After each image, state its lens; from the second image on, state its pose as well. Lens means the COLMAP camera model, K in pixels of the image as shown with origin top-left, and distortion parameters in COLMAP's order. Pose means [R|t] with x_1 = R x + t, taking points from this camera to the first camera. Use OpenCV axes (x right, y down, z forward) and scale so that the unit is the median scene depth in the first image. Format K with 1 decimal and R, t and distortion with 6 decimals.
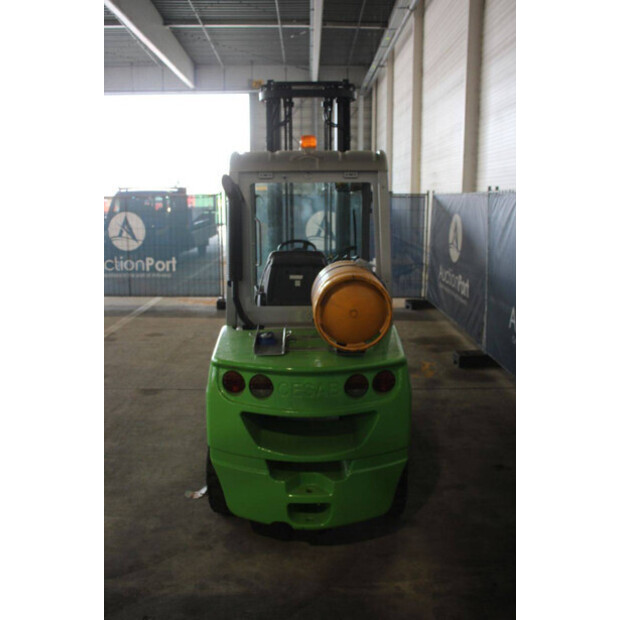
lens RADIAL K [[596.4, 0, 310.0], [0, 596.4, 310.0], [0, 0, 1]] dist [-0.124181, 0.178359]
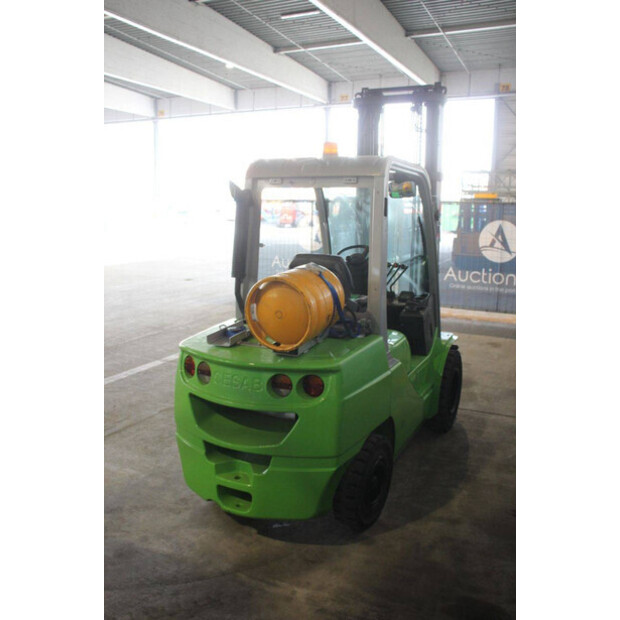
lens RADIAL K [[596.4, 0, 310.0], [0, 596.4, 310.0], [0, 0, 1]] dist [-0.124181, 0.178359]
pose [[0.893958, 0.091531, -0.438703, 0.530130], [-0.096730, 0.995255, 0.010539, -0.016180], [0.437586, 0.033014, 0.898570, 0.091922]]
